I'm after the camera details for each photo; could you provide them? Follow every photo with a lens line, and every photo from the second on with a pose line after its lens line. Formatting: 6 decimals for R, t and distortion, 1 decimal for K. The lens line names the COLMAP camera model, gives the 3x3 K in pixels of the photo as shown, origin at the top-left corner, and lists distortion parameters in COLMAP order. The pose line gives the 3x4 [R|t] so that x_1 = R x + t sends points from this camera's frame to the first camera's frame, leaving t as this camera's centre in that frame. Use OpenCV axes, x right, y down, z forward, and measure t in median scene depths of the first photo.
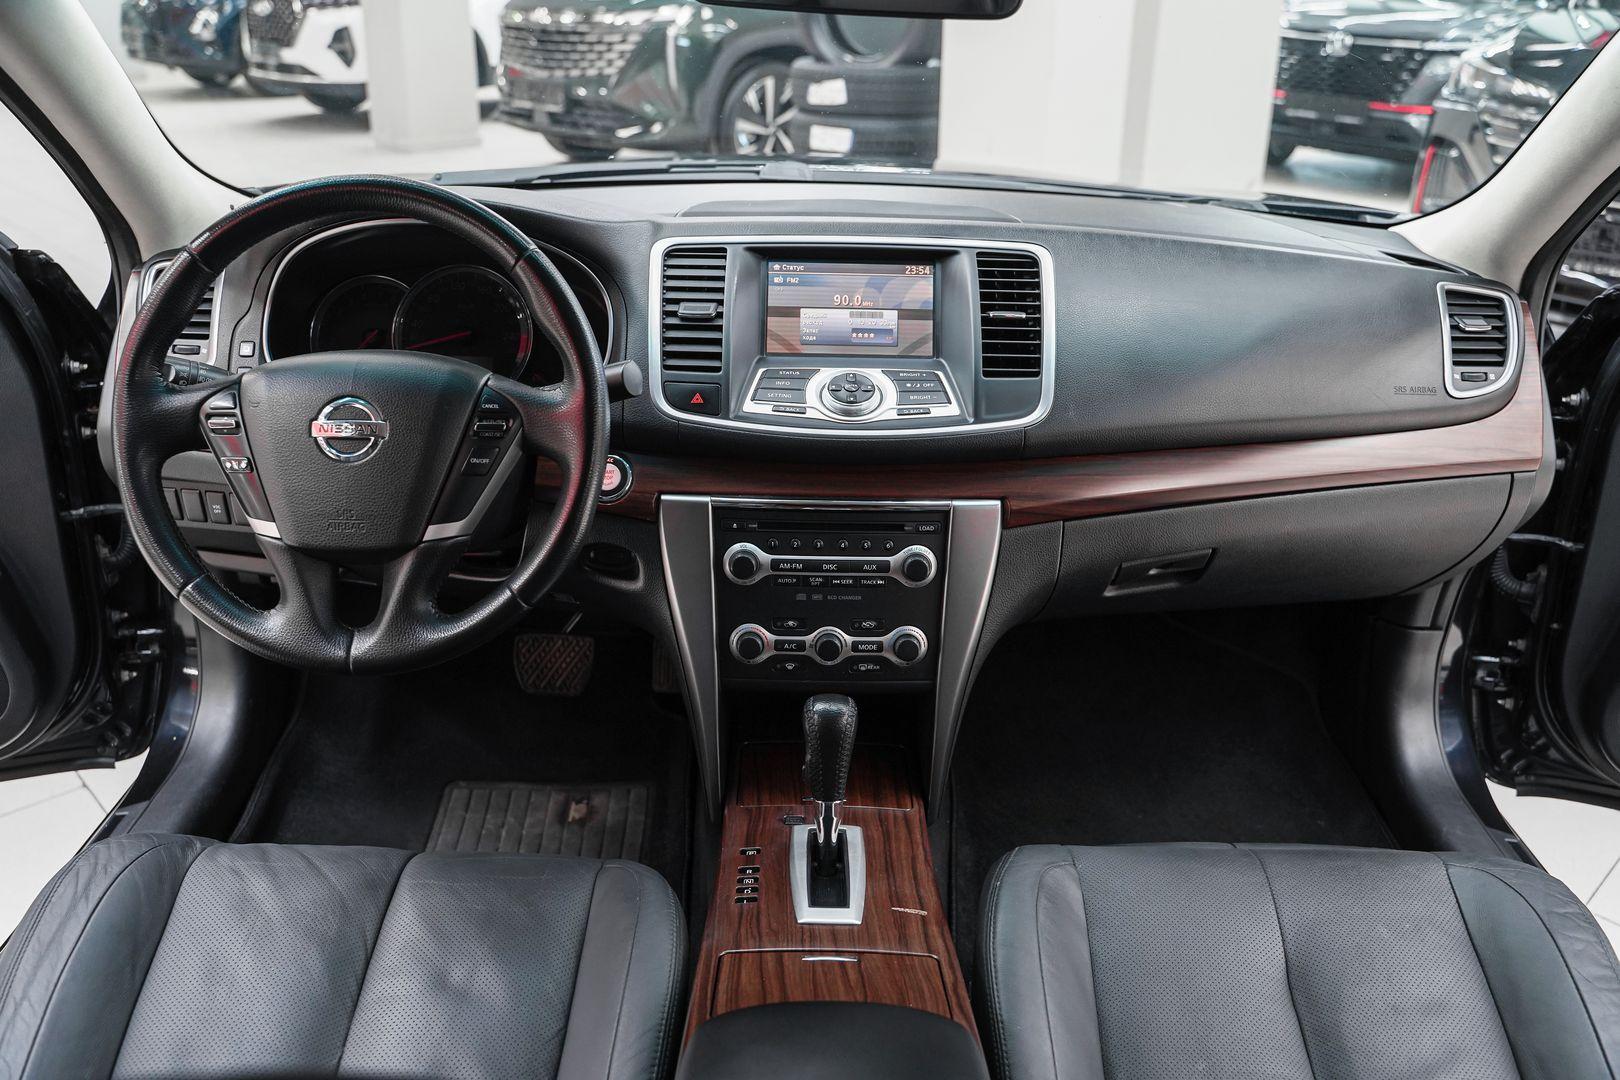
lens RADIAL K [[1317.1, 0, 810.0], [0, 1317.1, 540.0], [0, 0, 1]] dist [-0.125770, 0.096216]
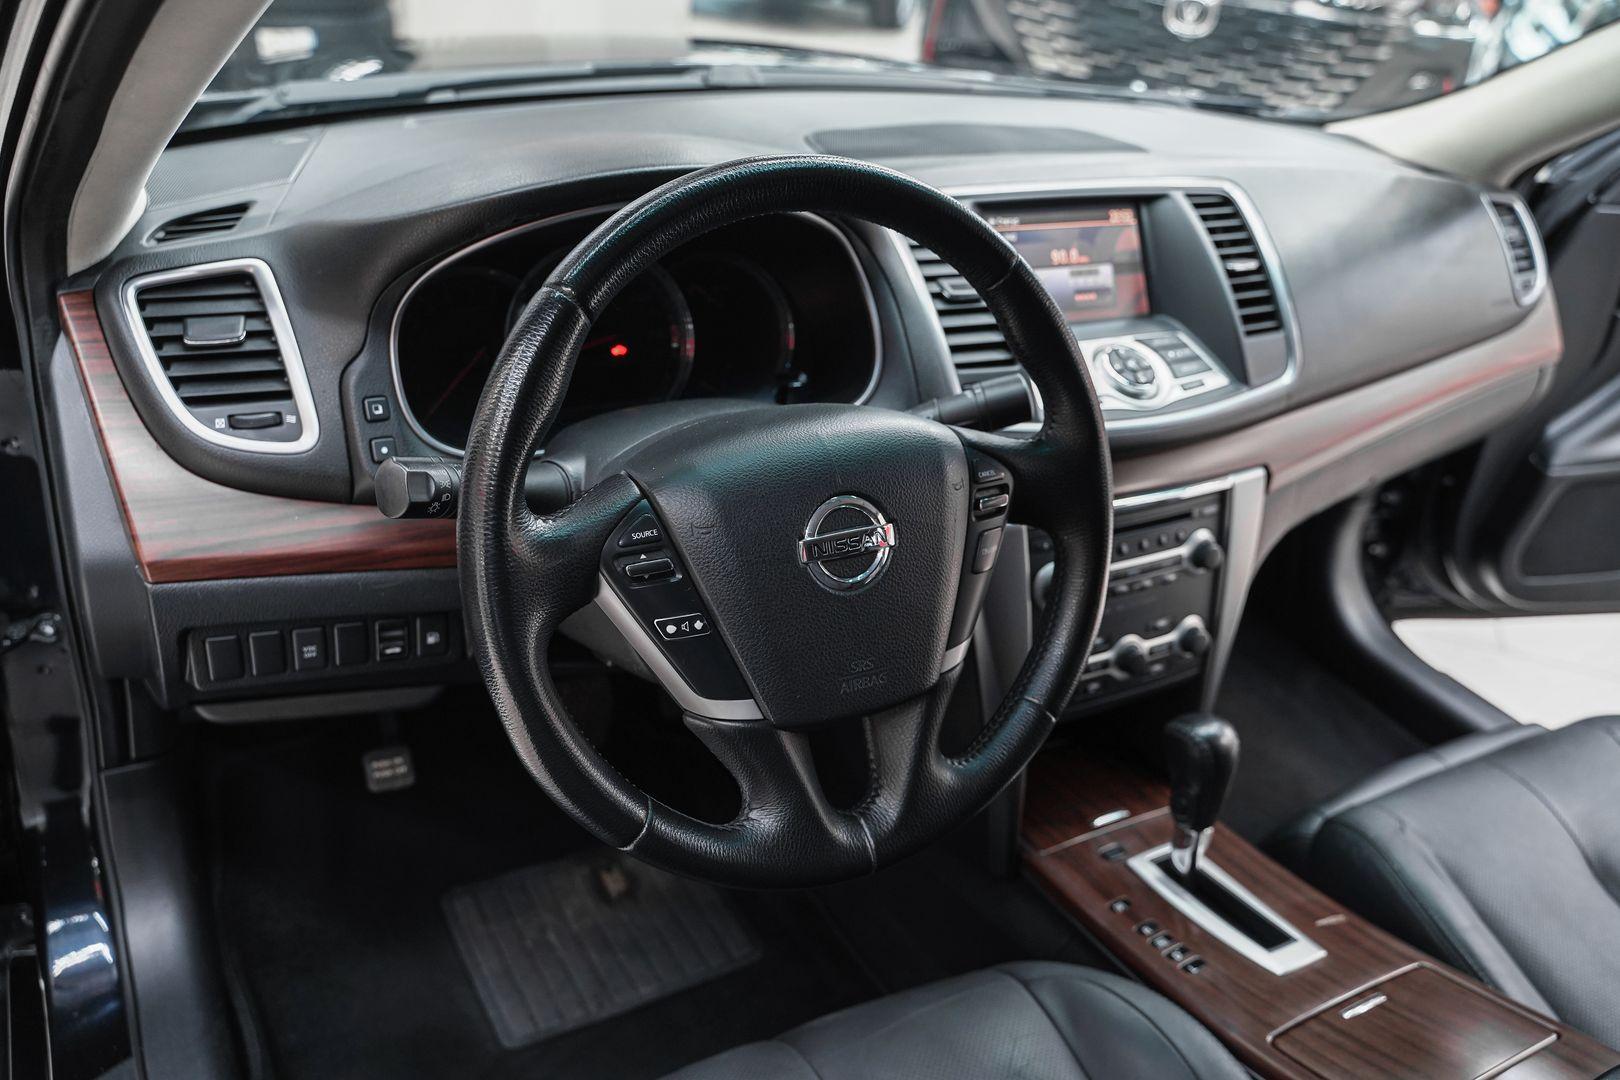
lens RADIAL K [[1317.1, 0, 810.0], [0, 1317.1, 540.0], [0, 0, 1]] dist [-0.125770, 0.096216]
pose [[0.873964, -0.177362, 0.452471, -0.555388], [0.119057, 0.980794, 0.154494, -0.158861], [-0.471182, -0.081152, 0.878295, 0.328973]]
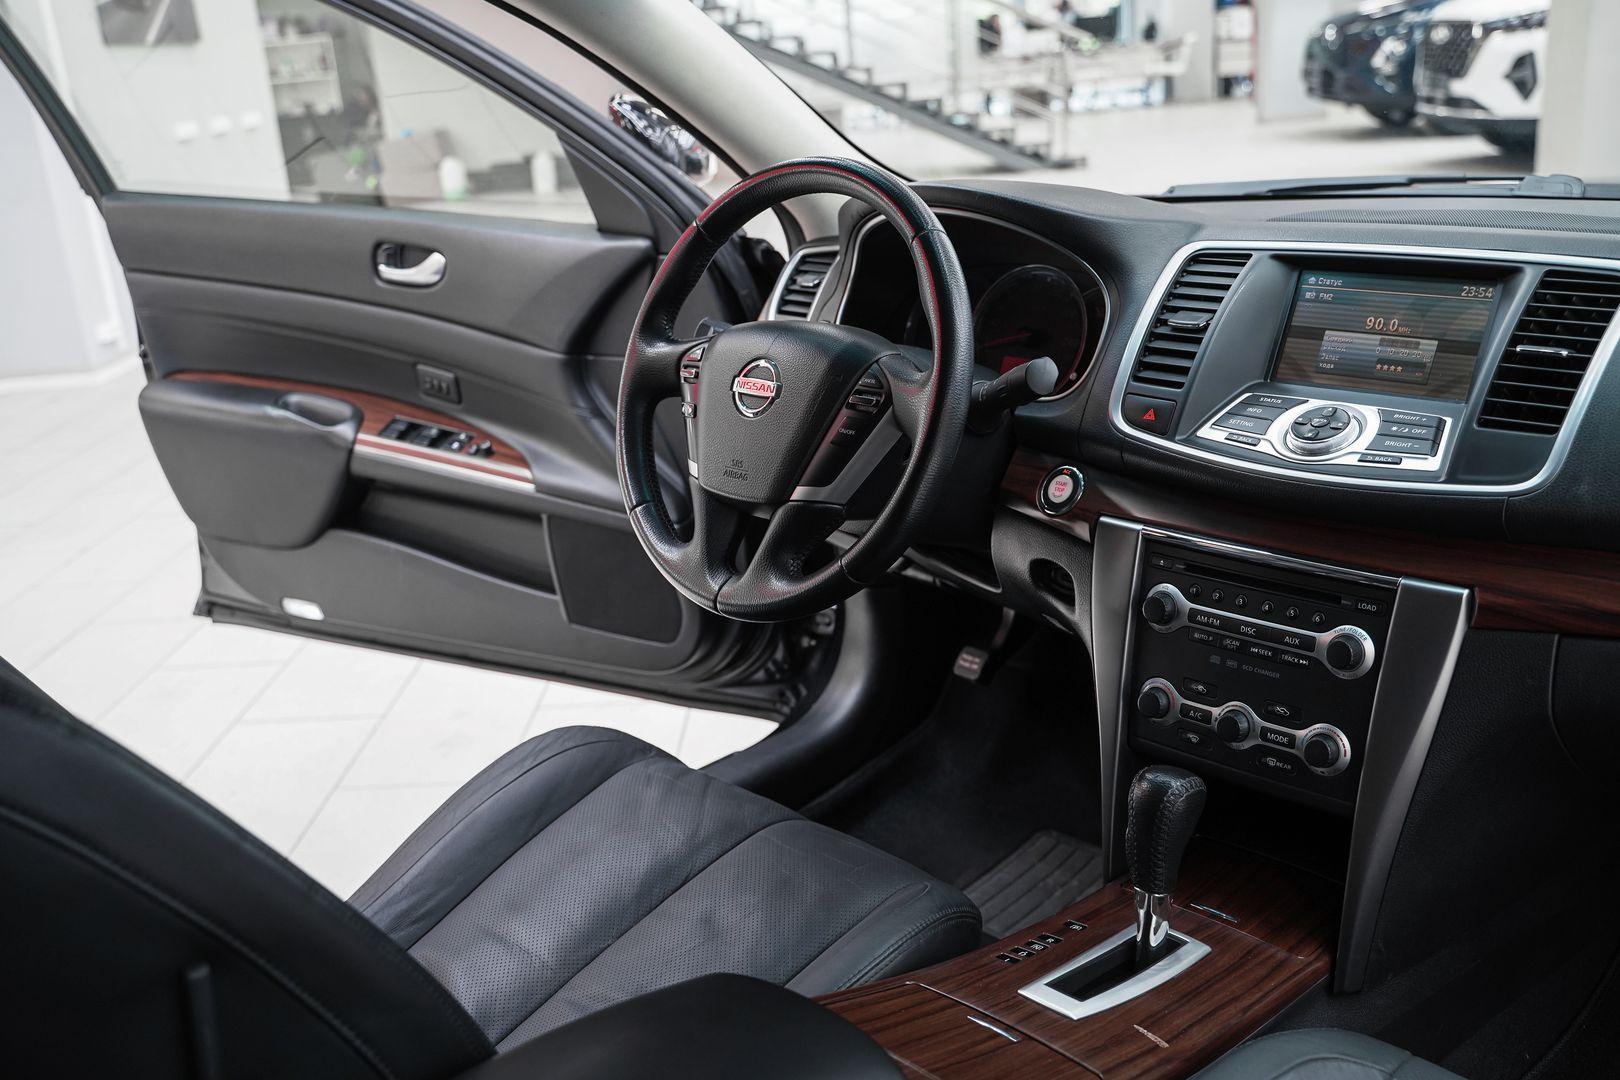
lens RADIAL K [[1544.7, 0, 810.0], [0, 1544.7, 540.0], [0, 0, 1]] dist [-0.078559, 0.097016]
pose [[0.690430, 0.156505, -0.706266, 0.490748], [-0.211587, 0.977311, 0.009724, 0.013615], [0.691764, 0.142722, 0.707880, 0.109939]]
